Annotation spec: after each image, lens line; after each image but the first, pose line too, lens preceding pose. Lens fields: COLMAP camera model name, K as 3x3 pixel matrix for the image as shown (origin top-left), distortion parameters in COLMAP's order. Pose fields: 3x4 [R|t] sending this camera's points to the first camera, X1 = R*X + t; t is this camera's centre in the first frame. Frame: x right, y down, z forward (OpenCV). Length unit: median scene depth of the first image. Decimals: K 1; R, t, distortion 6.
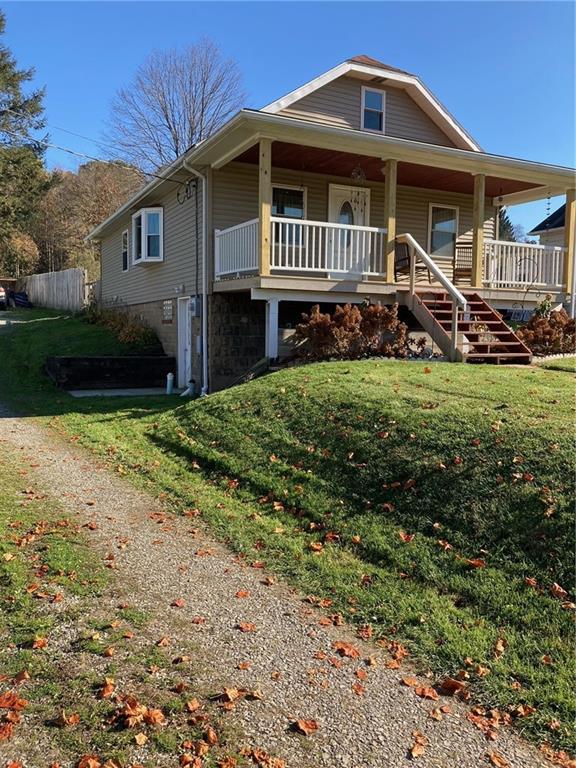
lens RADIAL K [[625.1, 0, 290.3], [0, 625.1, 382.8], [0, 0, 1]] dist [0.042223, -0.063874]
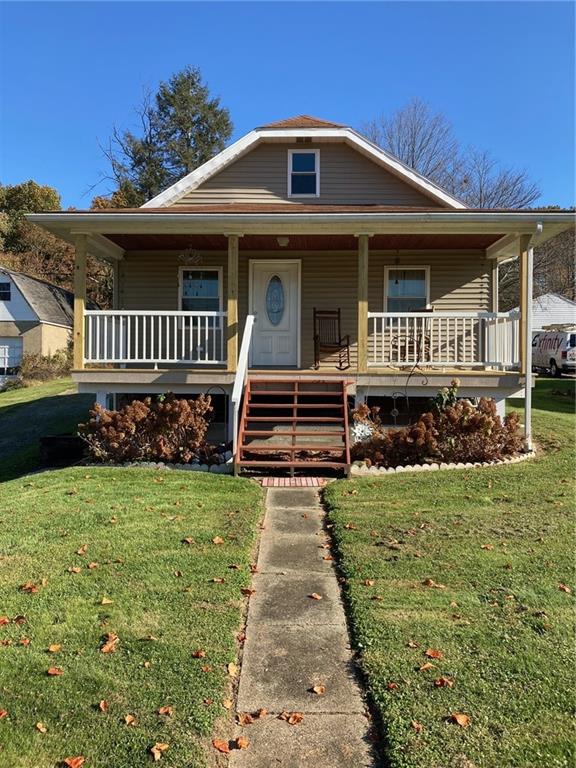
lens RADIAL K [[625.1, 0, 287.7], [0, 625.1, 385.1], [0, 0, 1]] dist [0.042223, -0.063874]
pose [[0.876827, -0.001234, -0.480804, 0.655736], [-0.034681, 0.997230, -0.065806, -0.085914], [0.479554, 0.074375, 0.874355, 0.273772]]
